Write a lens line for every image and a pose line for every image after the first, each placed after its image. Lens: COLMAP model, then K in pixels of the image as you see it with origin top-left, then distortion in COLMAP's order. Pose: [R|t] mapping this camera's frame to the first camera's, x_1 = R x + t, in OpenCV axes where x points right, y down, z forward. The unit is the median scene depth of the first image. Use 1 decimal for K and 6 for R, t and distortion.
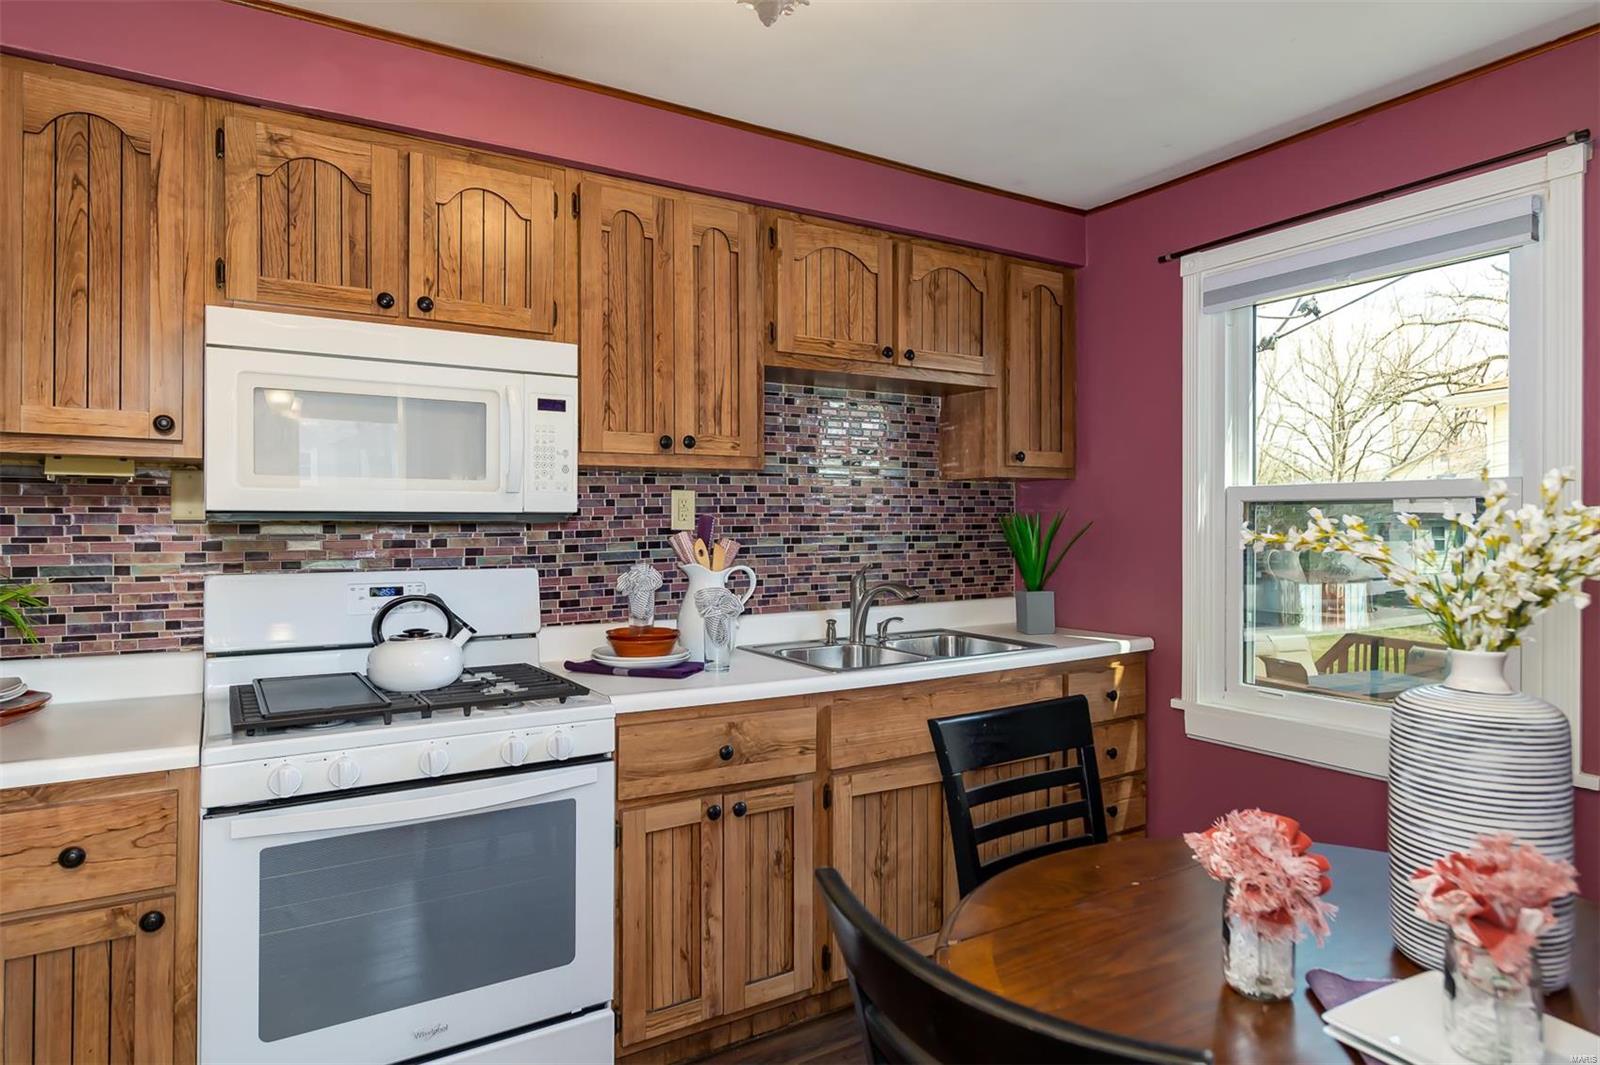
lens RADIAL K [[892.8, 0, 831.2], [0, 892.8, 524.6], [0, 0, 1]] dist [0.007858, -0.002184]
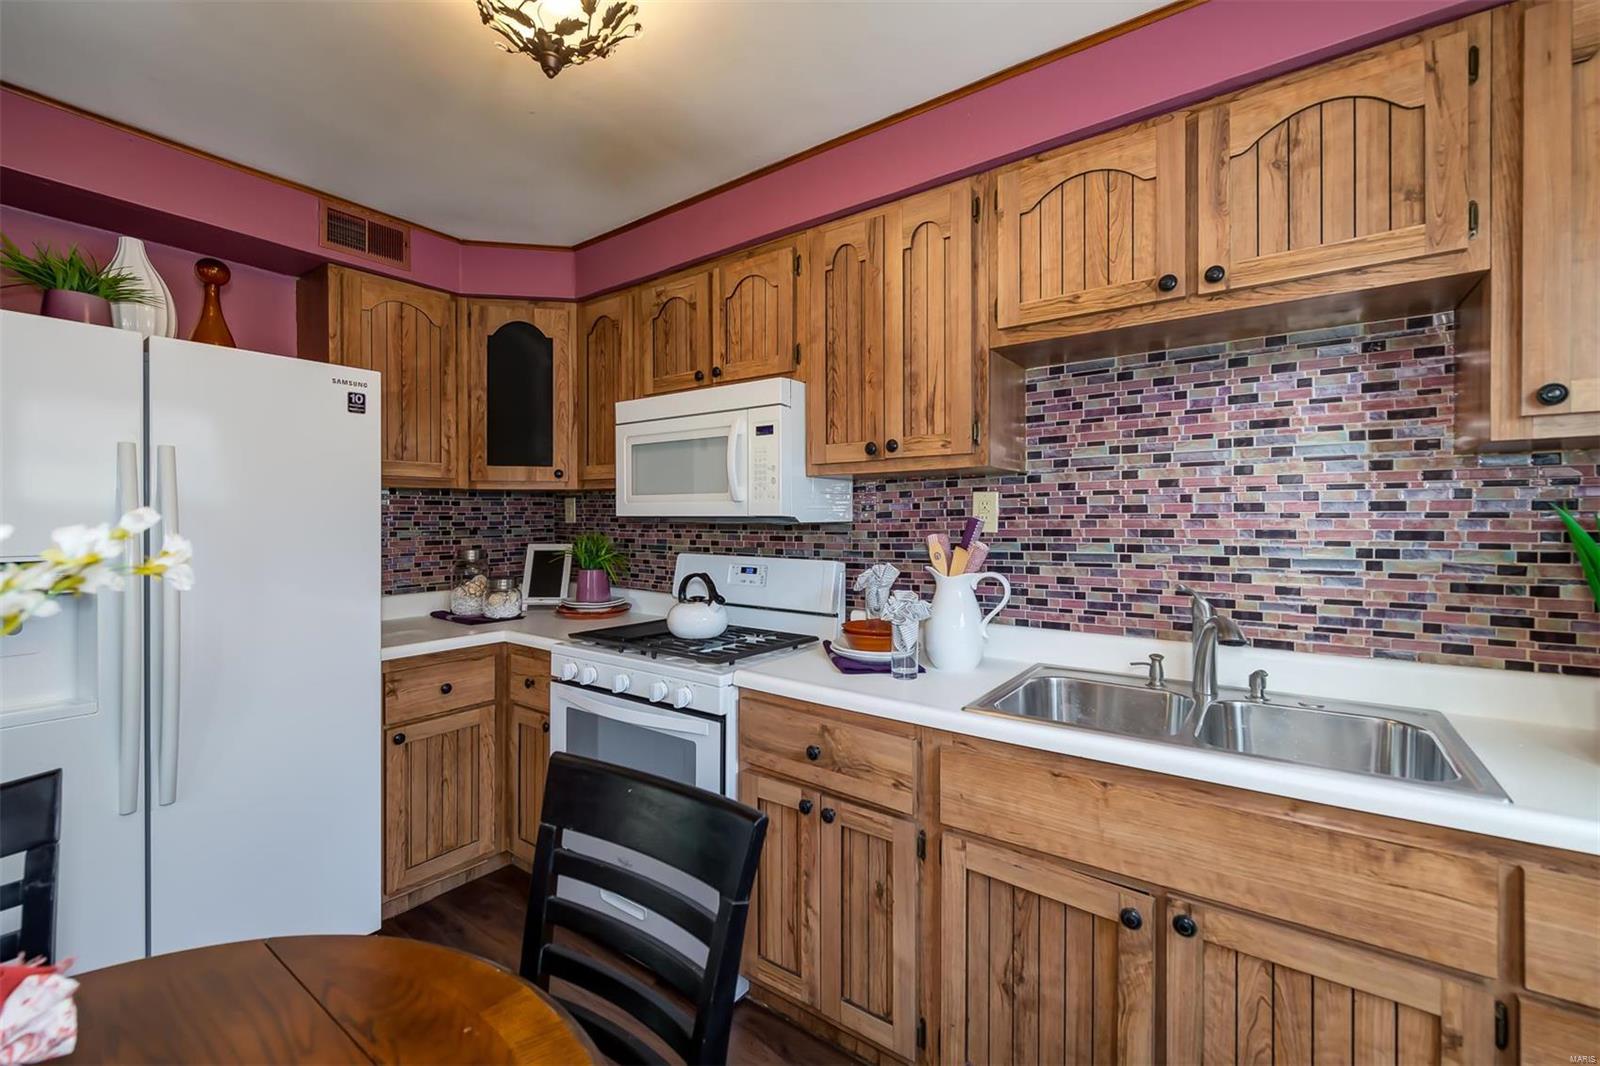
lens RADIAL K [[685.2, 0, 831.0], [0, 685.2, 521.6], [0, 0, 1]] dist [0.001886, -0.003324]
pose [[0.364374, 0.003402, -0.931247, 0.542257], [-0.005643, 0.999983, 0.001445, -0.006842], [0.931236, 0.004729, 0.364387, 0.652293]]
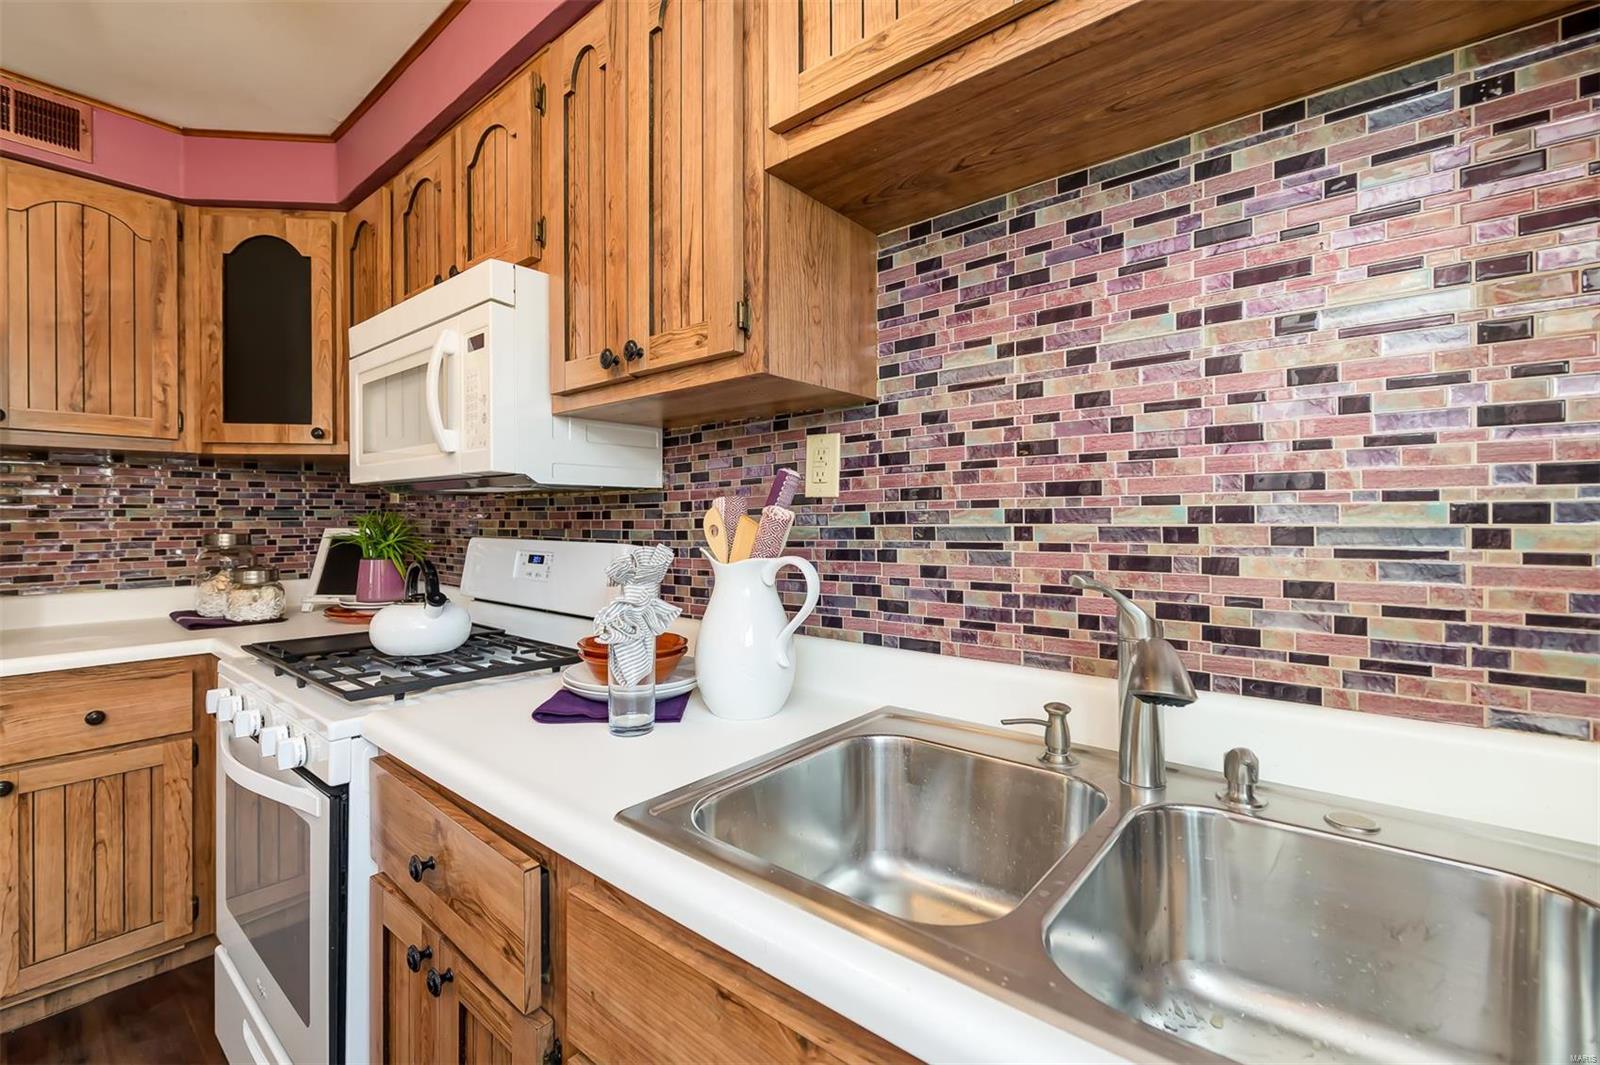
lens RADIAL K [[685.2, 0, 801.8], [0, 685.2, 523.6], [0, 0, 1]] dist [0.001886, -0.003324]
pose [[0.279810, 0.004580, -0.960044, 0.338311], [-0.002685, 0.999988, 0.003988, 0.025881], [0.960052, 0.001462, 0.279820, 0.976092]]
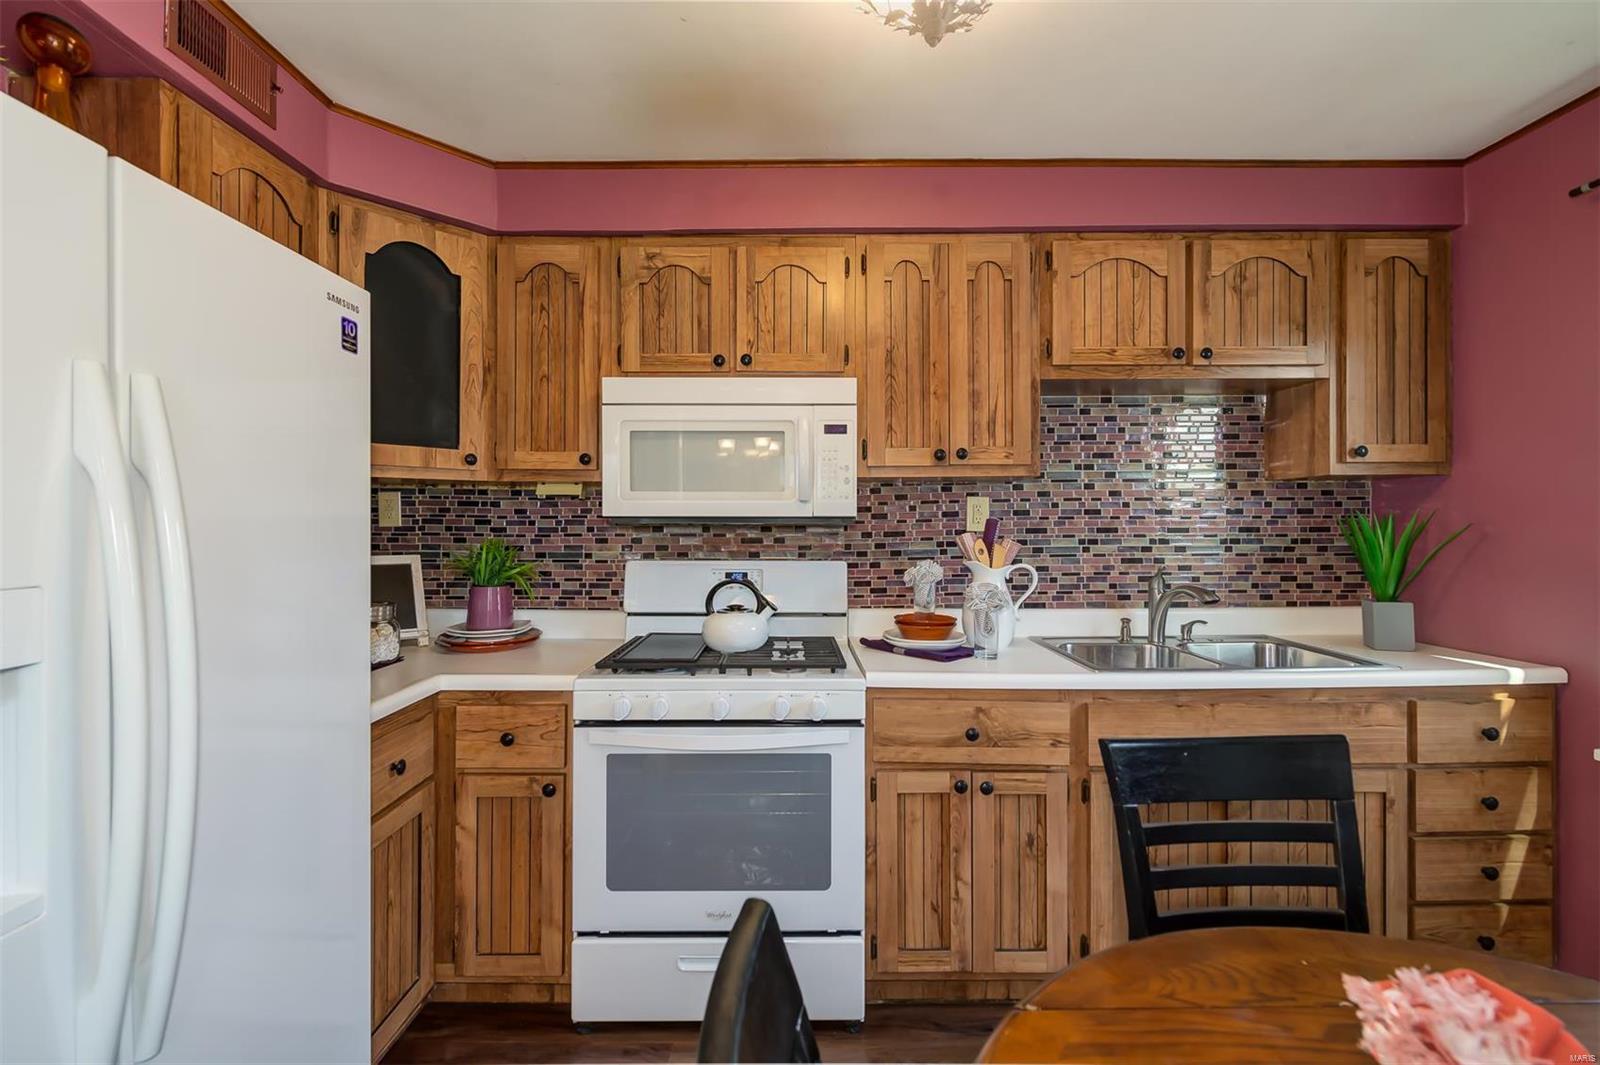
lens RADIAL K [[696.0, 0, 828.7], [0, 696.0, 526.3], [0, 0, 1]] dist [0.003883, -0.002495]
pose [[0.852088, 0.000246, -0.523398, 0.159430], [-0.001145, 0.999998, -0.001393, 0.001019], [0.523397, 0.001787, 0.852087, 0.158450]]
